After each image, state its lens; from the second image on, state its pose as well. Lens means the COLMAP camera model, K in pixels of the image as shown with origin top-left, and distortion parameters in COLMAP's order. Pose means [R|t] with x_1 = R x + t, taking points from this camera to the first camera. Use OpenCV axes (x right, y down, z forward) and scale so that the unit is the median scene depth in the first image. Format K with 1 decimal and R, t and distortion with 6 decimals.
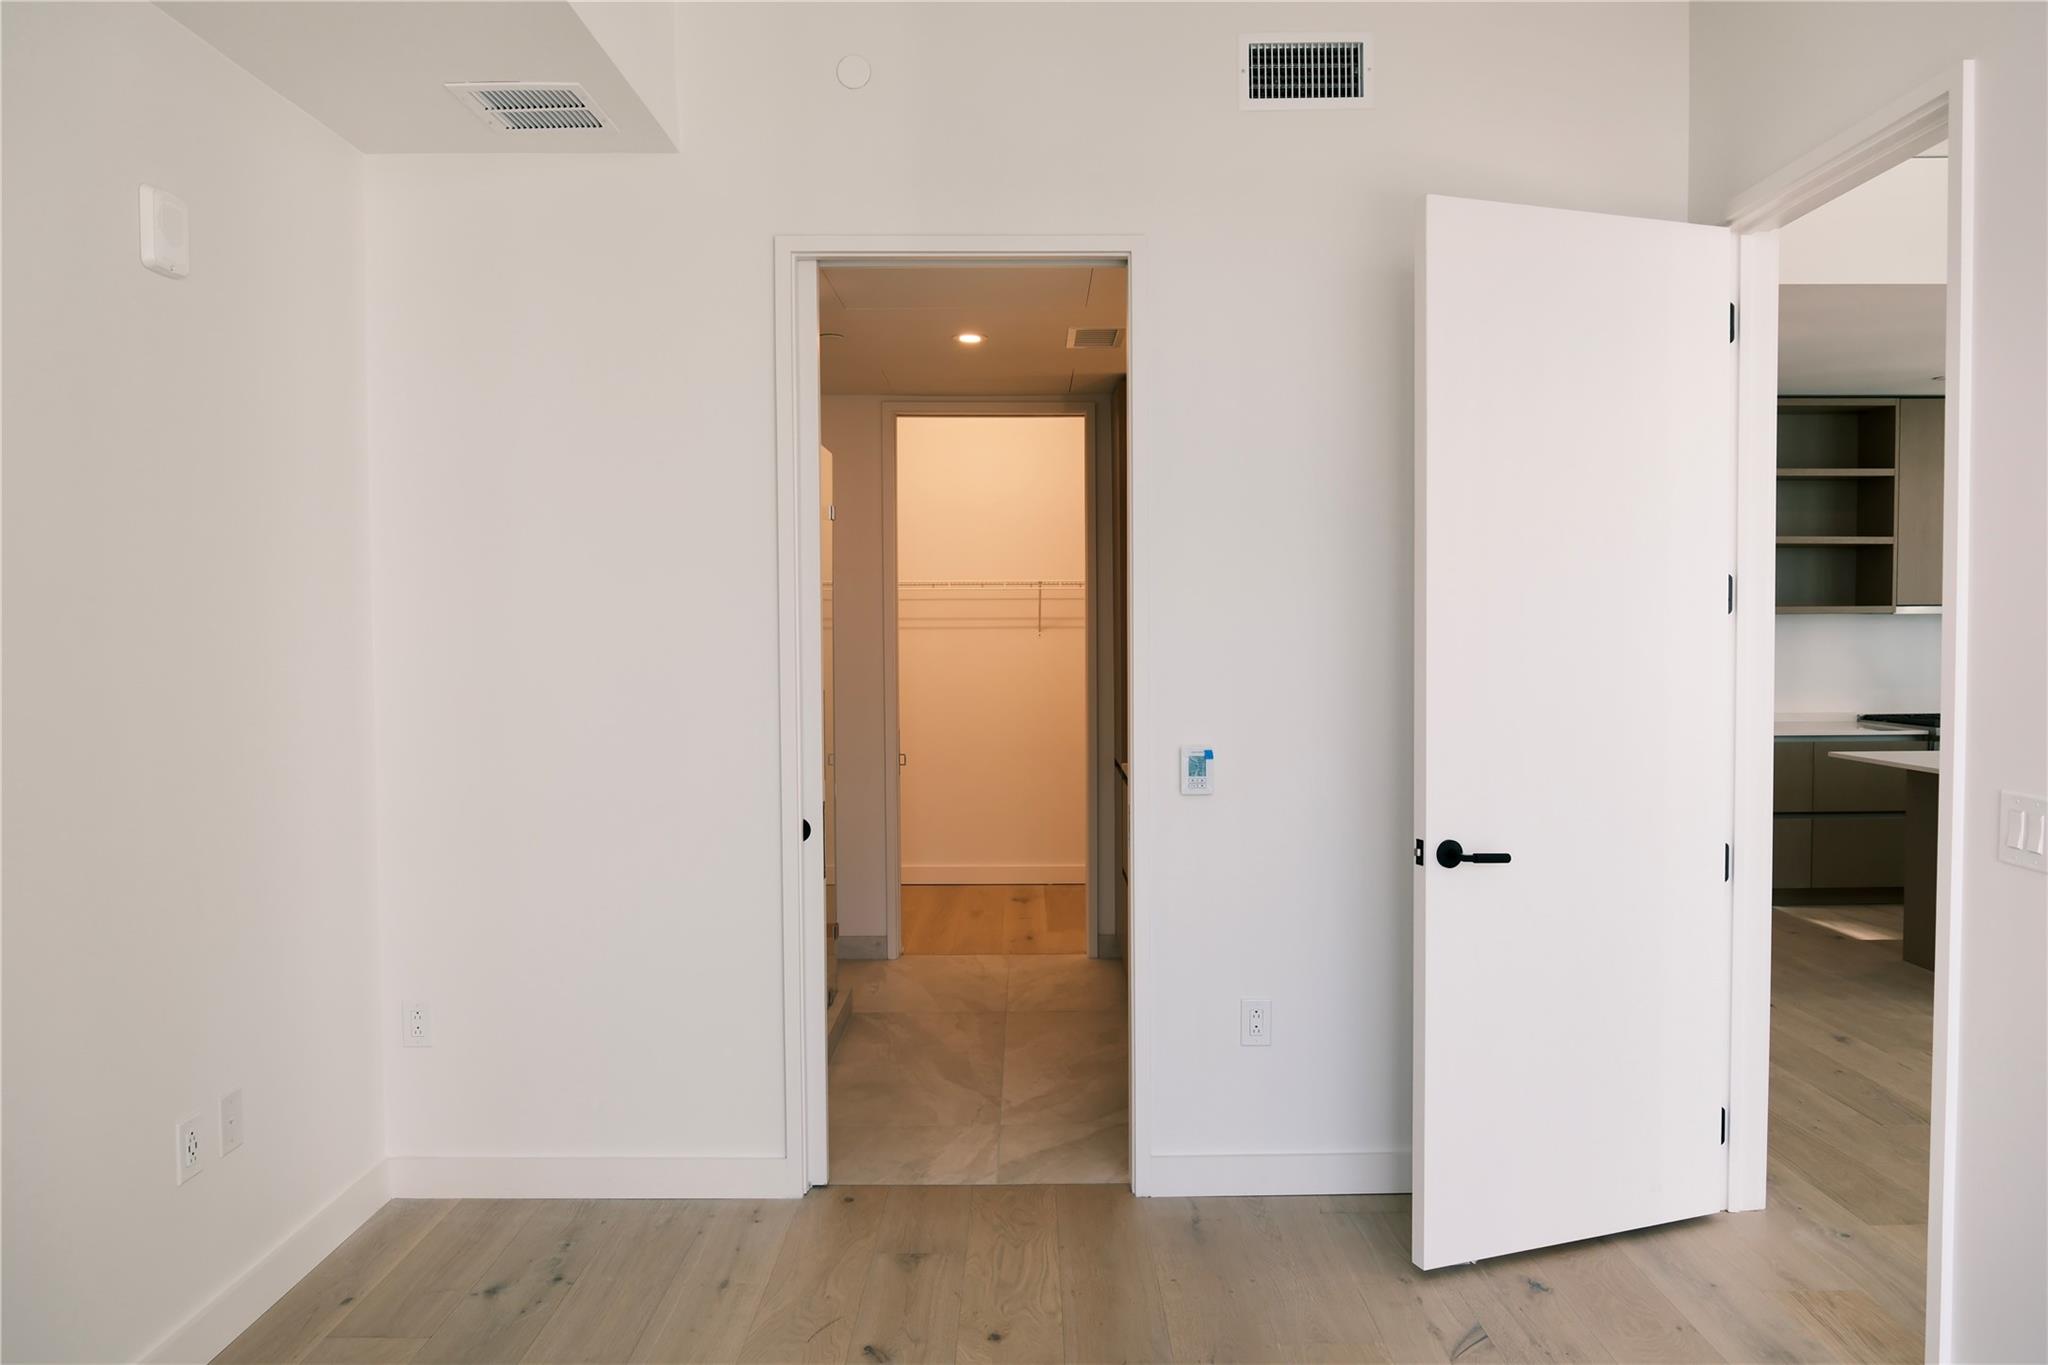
lens RADIAL K [[1382.2, 0, 1023.8], [0, 1382.2, 680.4], [0, 0, 1]] dist [-0.005370, -0.002324]
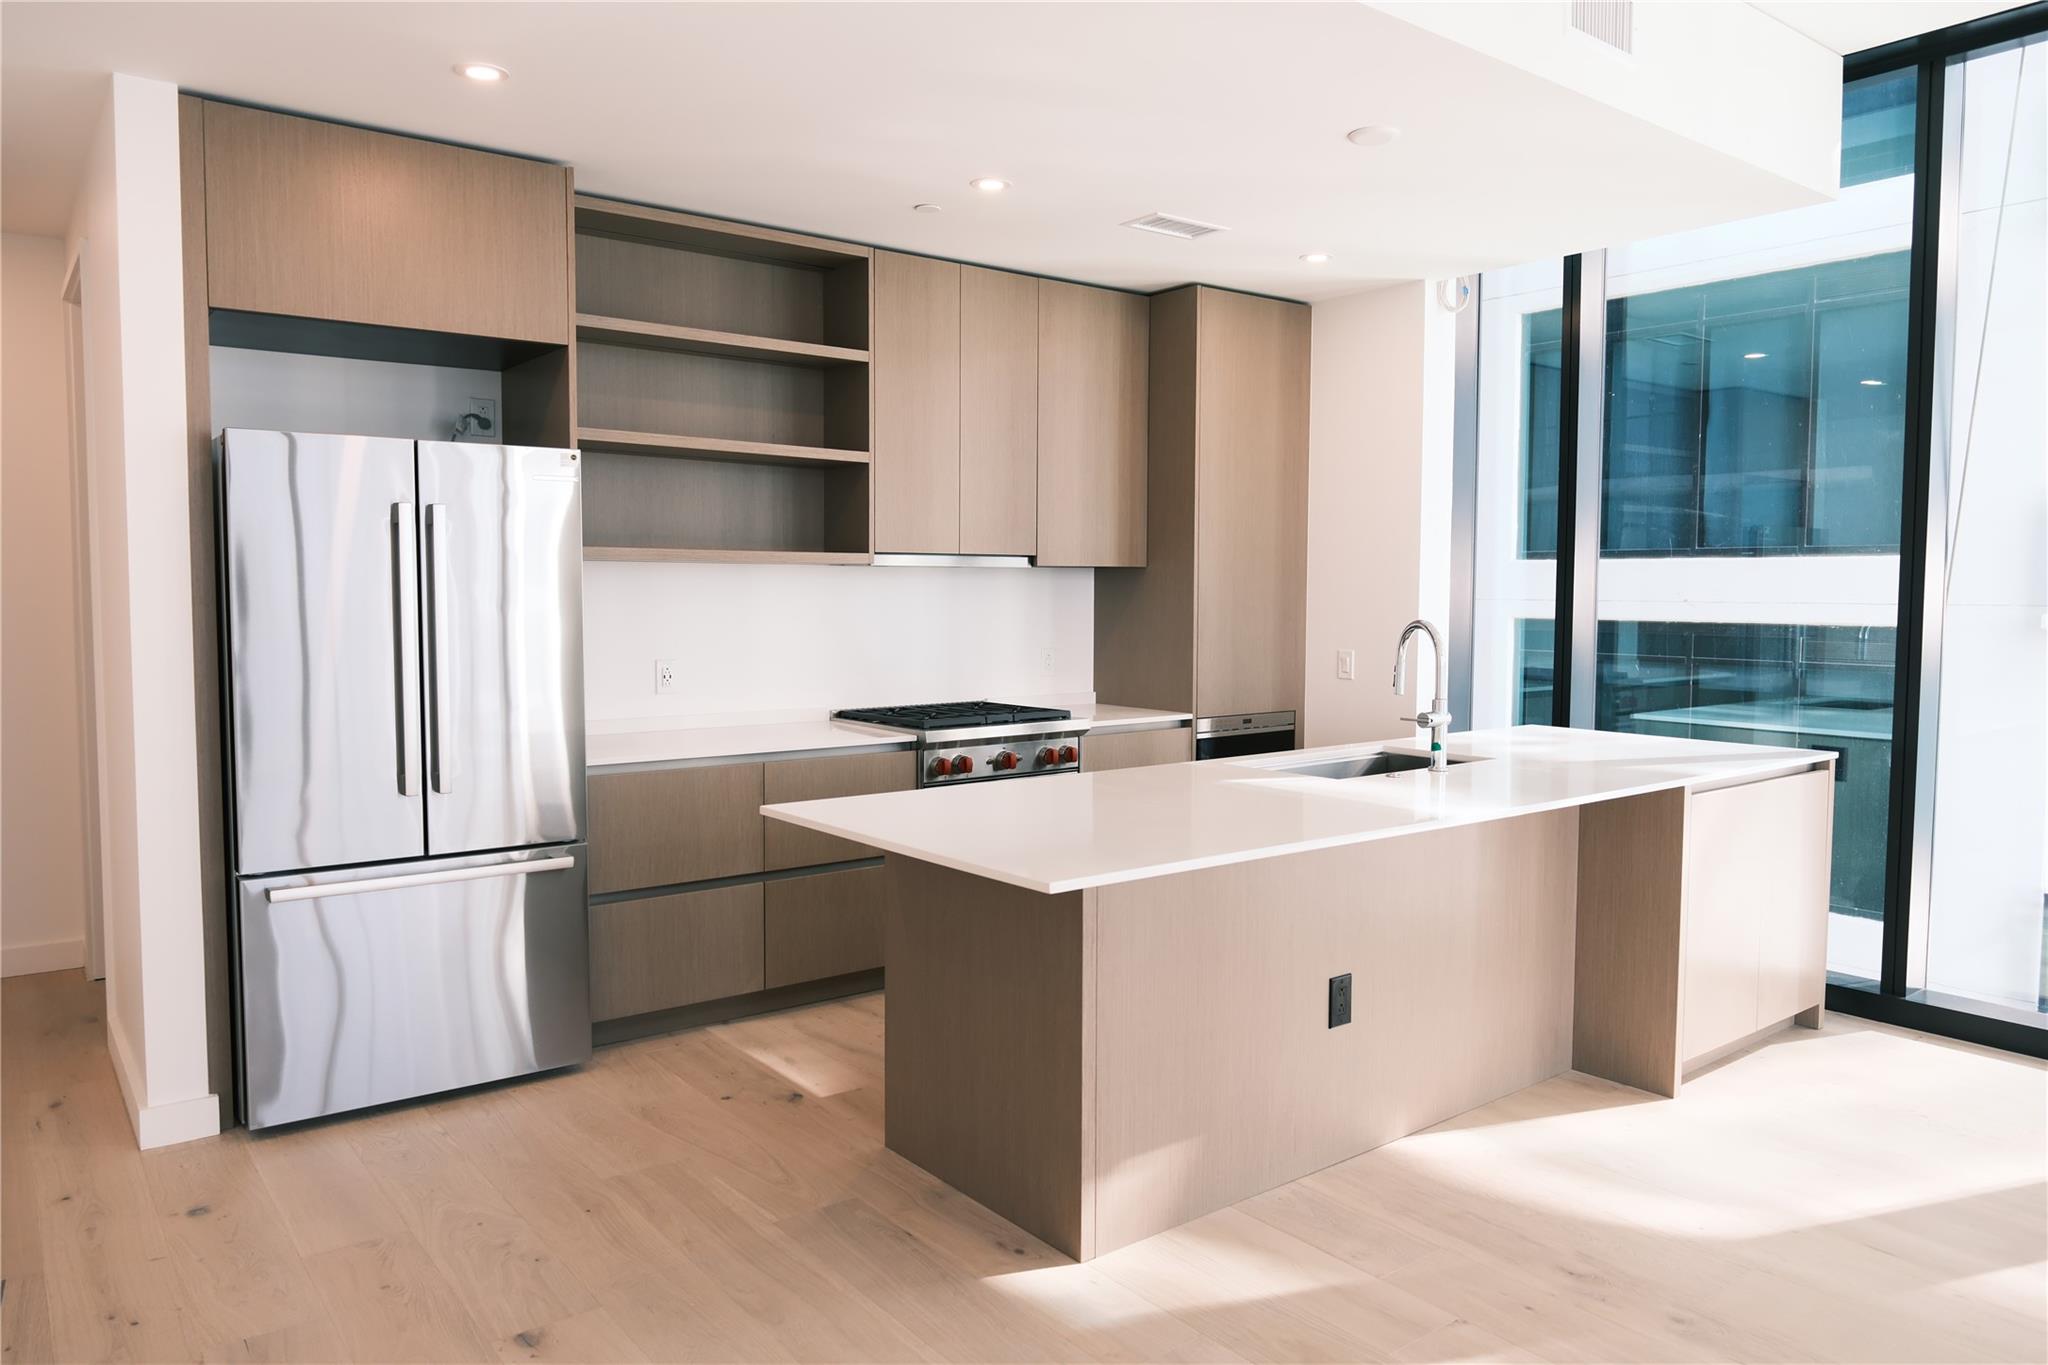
lens RADIAL K [[1382.2, 0, 1024.5], [0, 1382.2, 681.3], [0, 0, 1]] dist [-0.005370, -0.002324]
pose [[0.784186, -0.031779, 0.619711, 0.262536], [0.005022, 0.998980, 0.044872, -0.020674], [-0.620505, -0.032076, 0.783546, 0.409982]]
